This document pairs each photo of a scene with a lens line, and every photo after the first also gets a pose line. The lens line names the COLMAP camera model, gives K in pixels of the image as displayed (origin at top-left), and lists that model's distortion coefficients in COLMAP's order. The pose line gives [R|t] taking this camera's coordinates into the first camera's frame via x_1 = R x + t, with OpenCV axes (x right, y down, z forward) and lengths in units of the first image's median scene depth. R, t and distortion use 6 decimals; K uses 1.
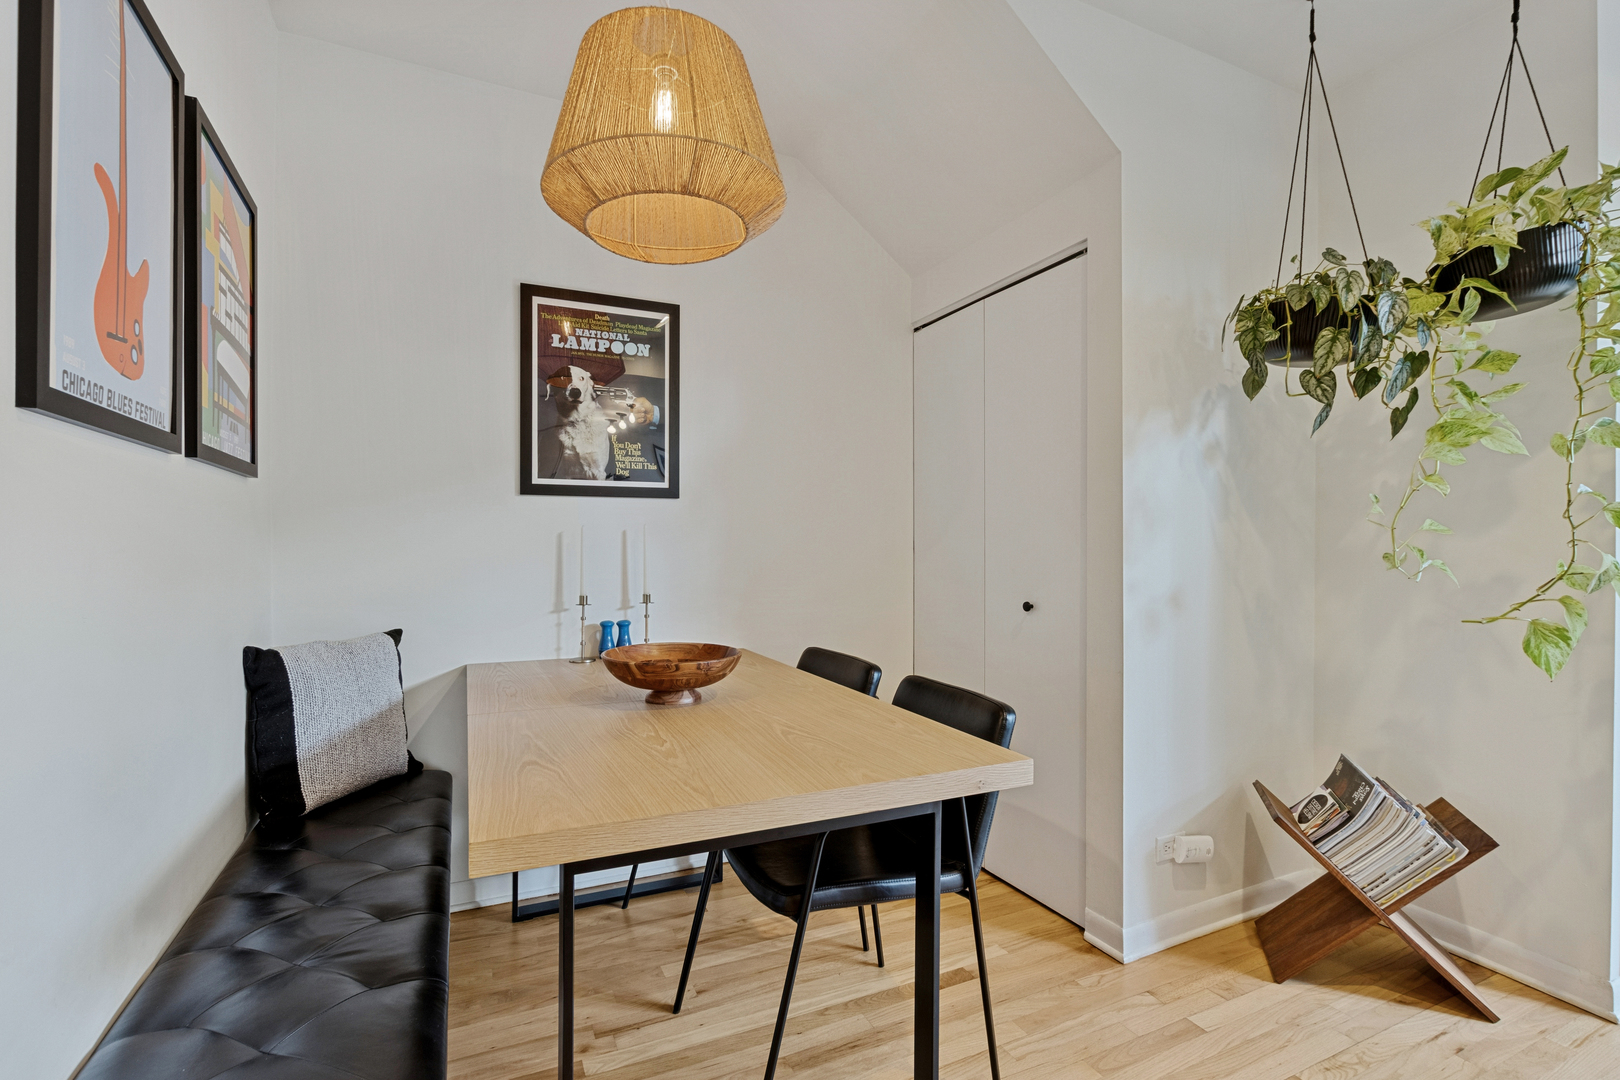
lens RADIAL K [[749.2, 0, 799.3], [0, 749.2, 545.7], [0, 0, 1]] dist [0.008793, -0.004541]
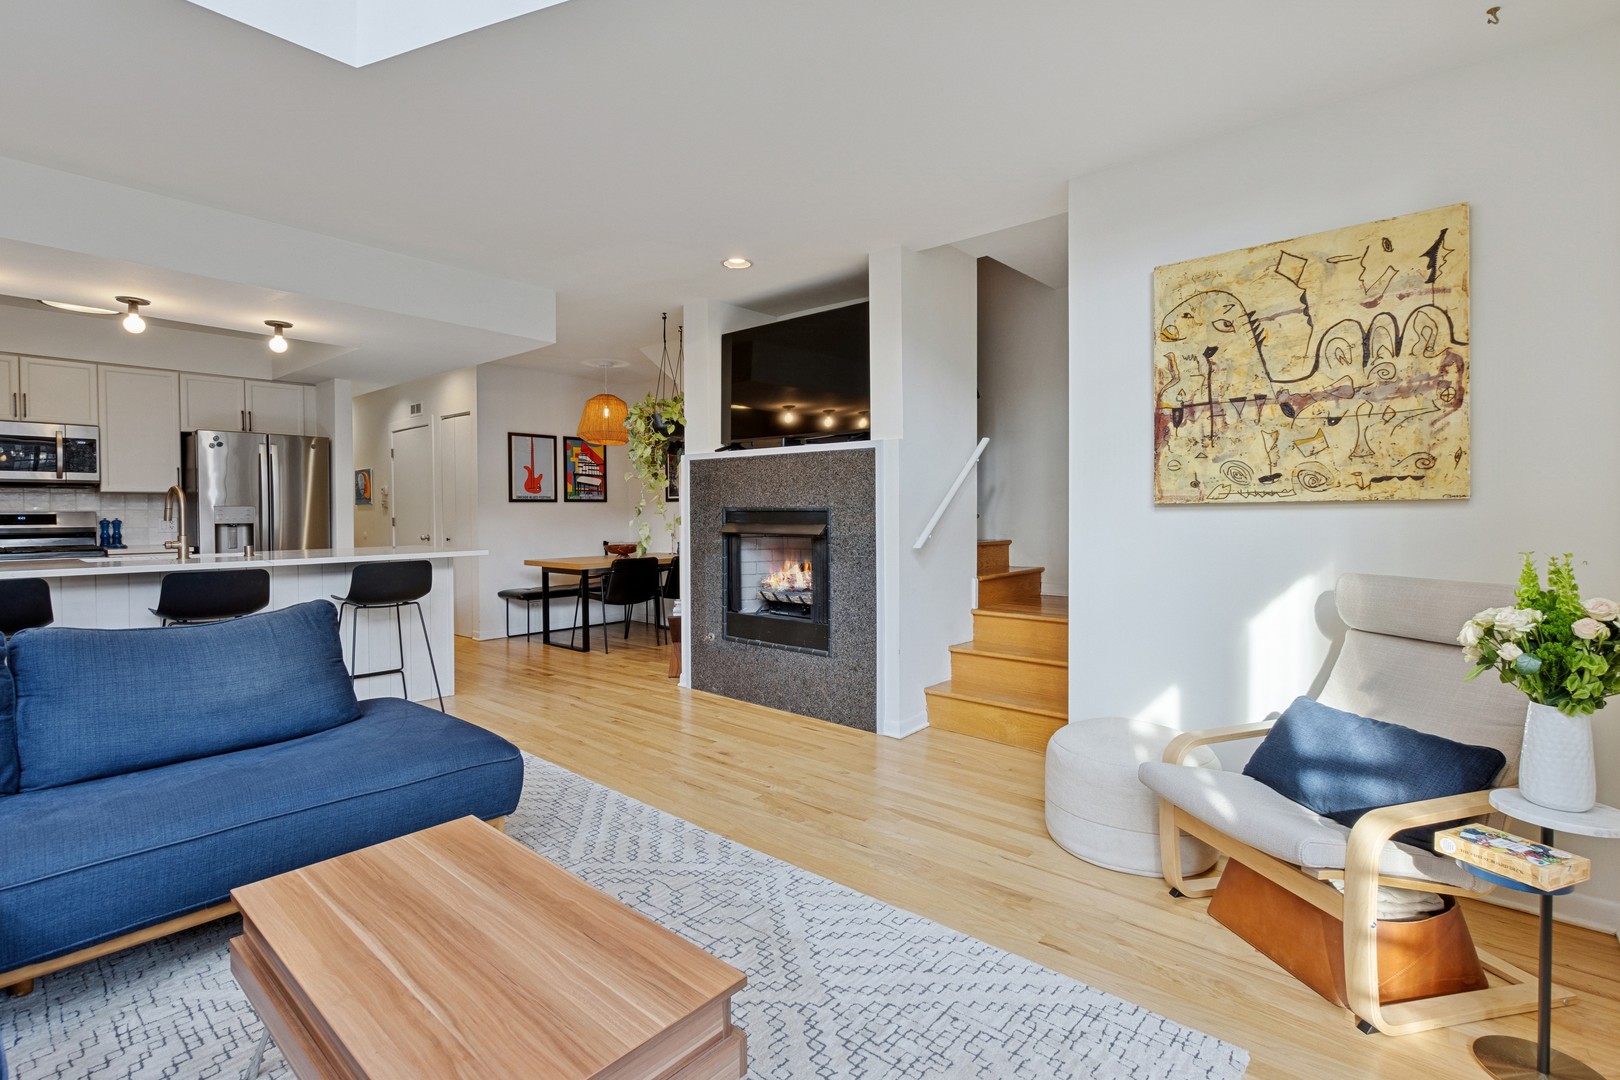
lens RADIAL K [[749.2, 0, 793.5], [0, 749.2, 522.7], [0, 0, 1]] dist [0.008793, -0.004541]
pose [[0.416306, 0.006667, -0.909200, 2.804485], [0.001228, 0.999968, 0.007895, -0.002979], [0.909224, -0.004403, 0.416284, 0.150721]]
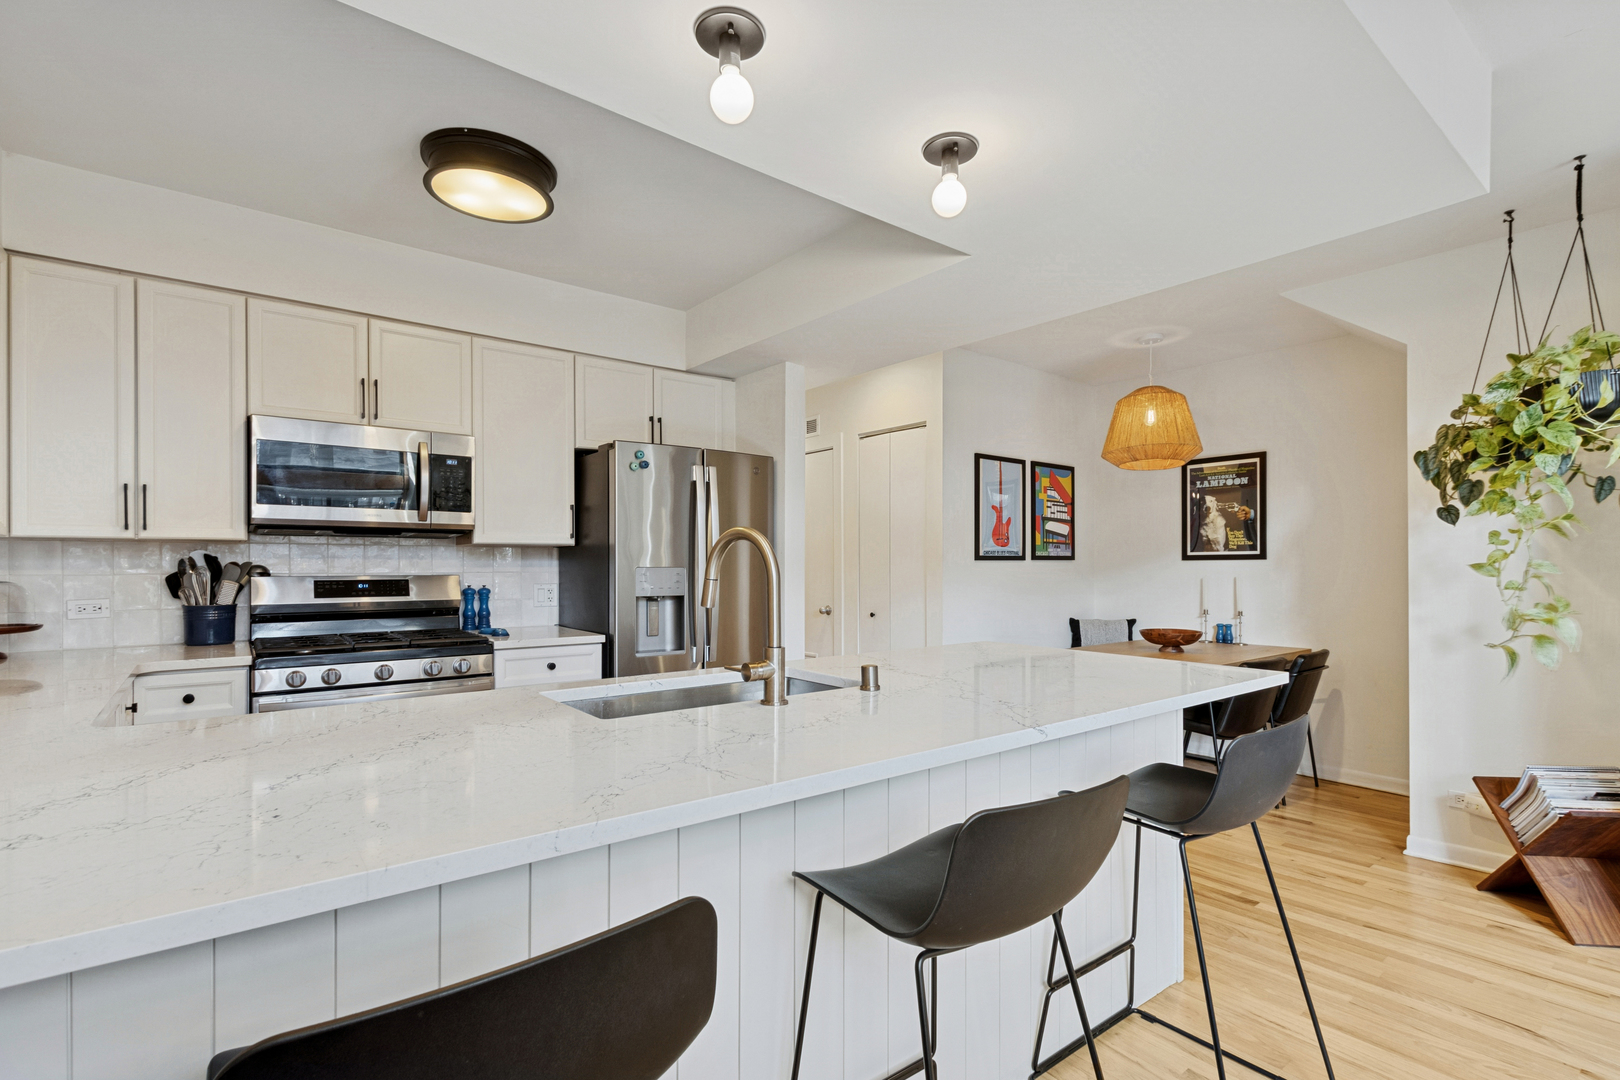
lens RADIAL K [[749.2, 0, 821.6], [0, 749.2, 565.5], [0, 0, 1]] dist [0.008793, -0.004541]
pose [[0.248045, -0.003969, -0.968740, 1.414034], [-0.005694, 0.999968, -0.005555, -0.035215], [0.968732, 0.006894, 0.248014, -0.506711]]
